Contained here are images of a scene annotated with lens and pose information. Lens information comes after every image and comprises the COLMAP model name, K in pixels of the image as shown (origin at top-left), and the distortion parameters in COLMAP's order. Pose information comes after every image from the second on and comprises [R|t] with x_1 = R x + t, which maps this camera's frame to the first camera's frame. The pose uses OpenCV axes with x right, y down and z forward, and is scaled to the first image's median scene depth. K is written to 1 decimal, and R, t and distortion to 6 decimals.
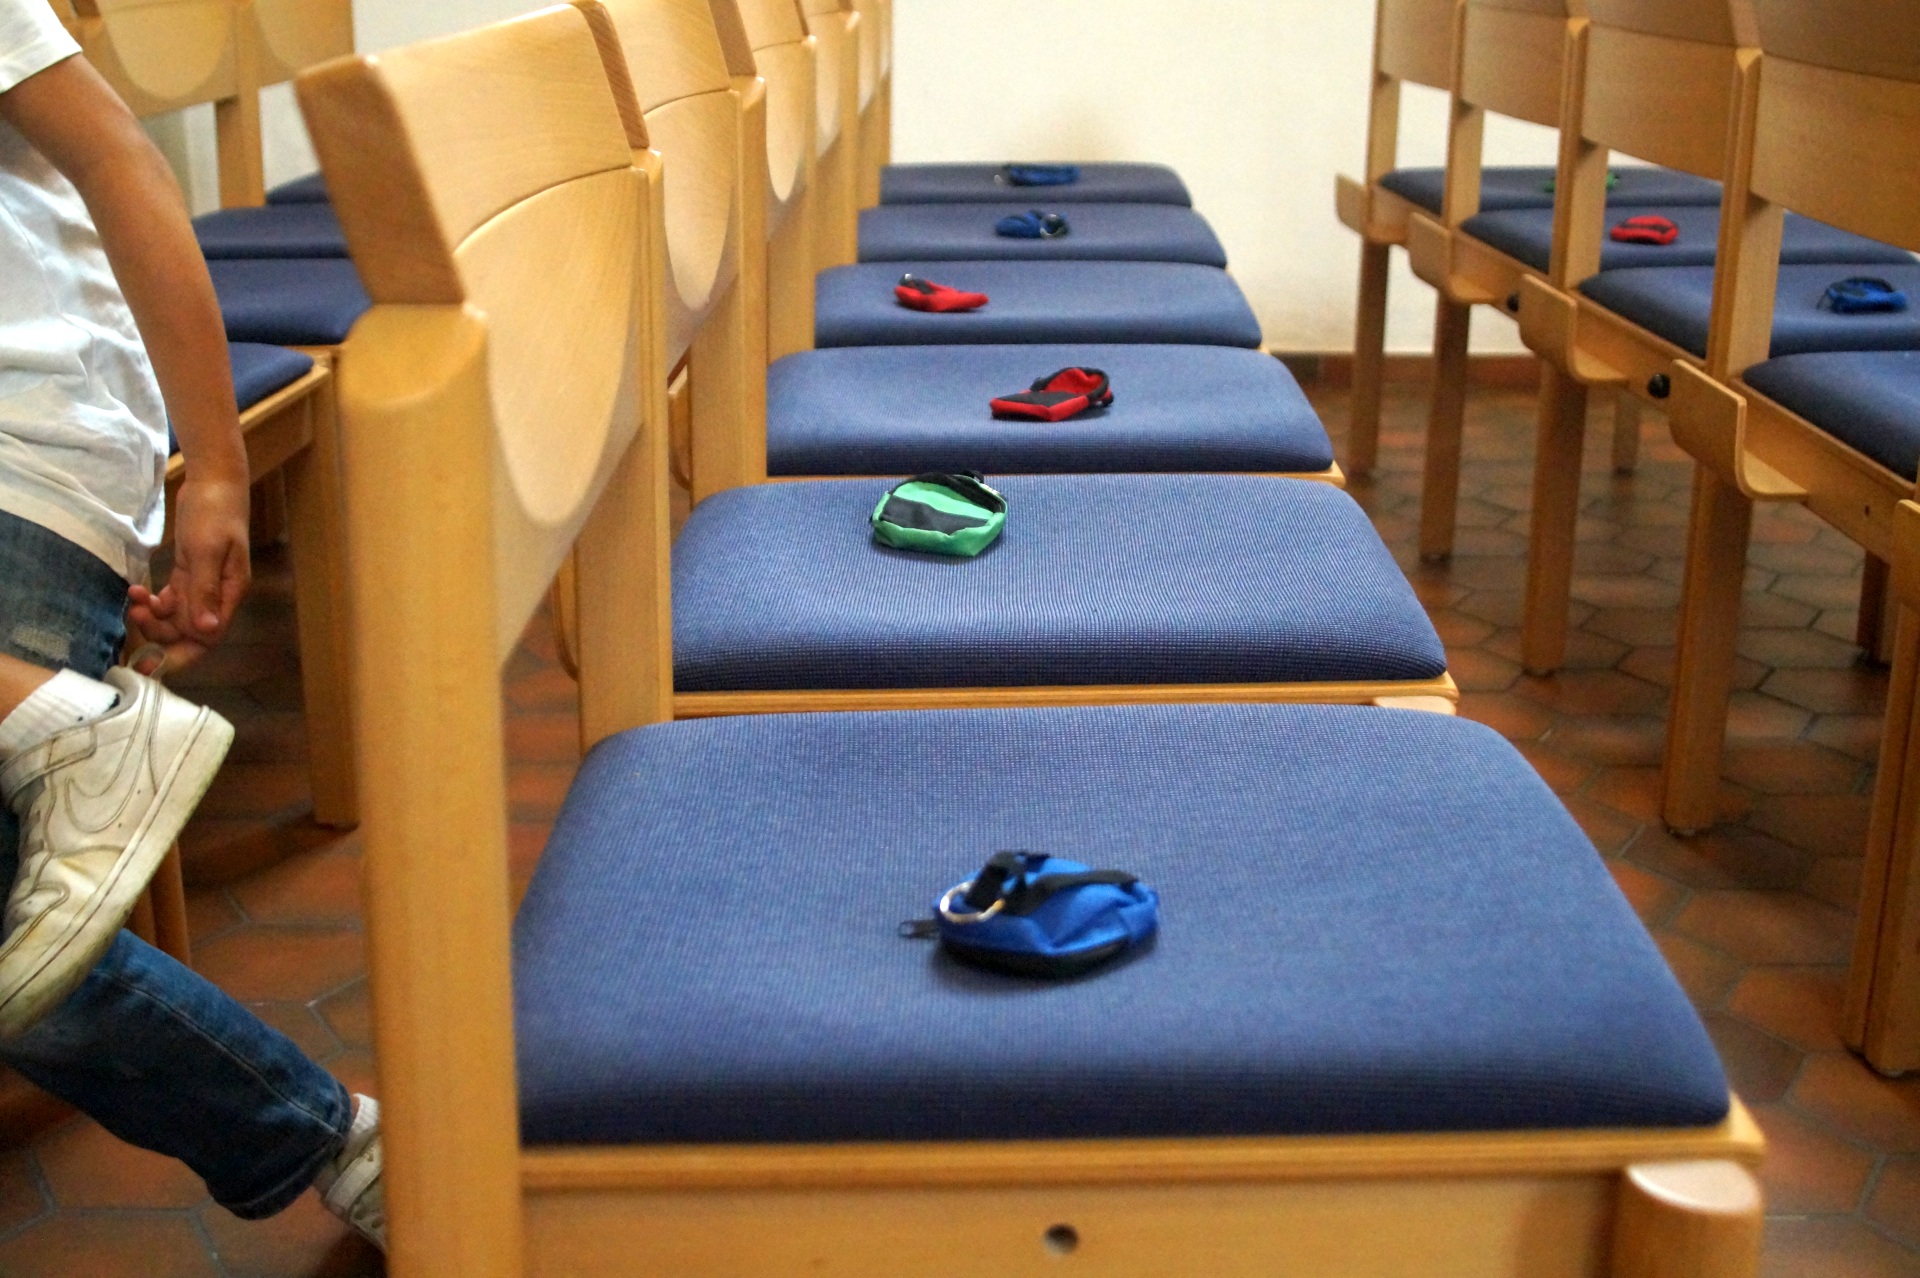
lens RADIAL K [[2439.1, 0, 958.3], [0, 2439.1, 632.6], [0, 0, 1]] dist [-0.093294, 0.000000]
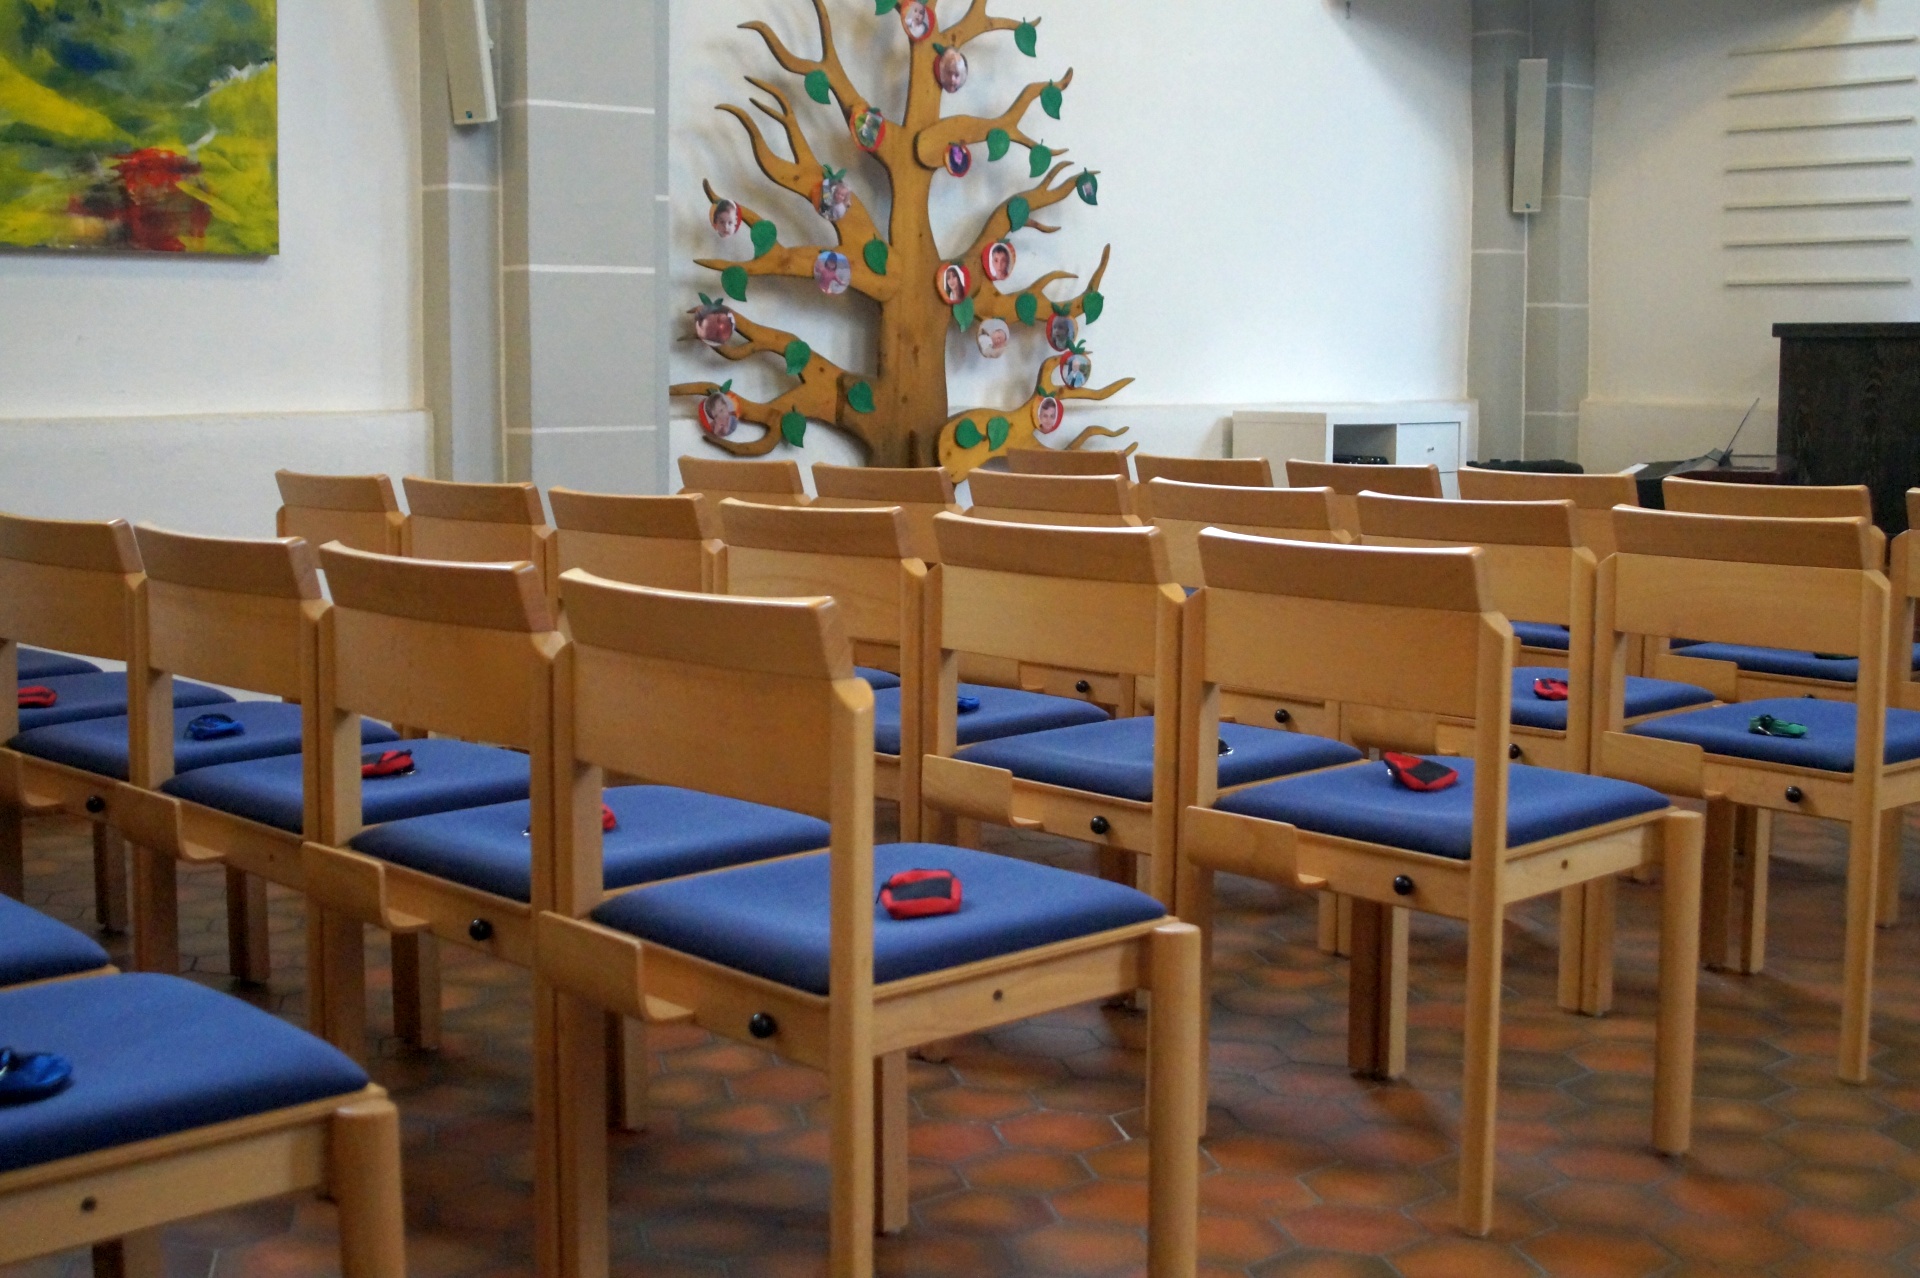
lens RADIAL K [[2439.1, 0, 959.5], [0, 2439.1, 635.9], [0, 0, 1]] dist [-0.093294, 0.000000]
pose [[0.744011, -0.078421, 0.663550, -0.292167], [0.194130, 0.975620, -0.102367, 0.050858], [-0.639345, 0.204977, 0.741095, -0.446039]]
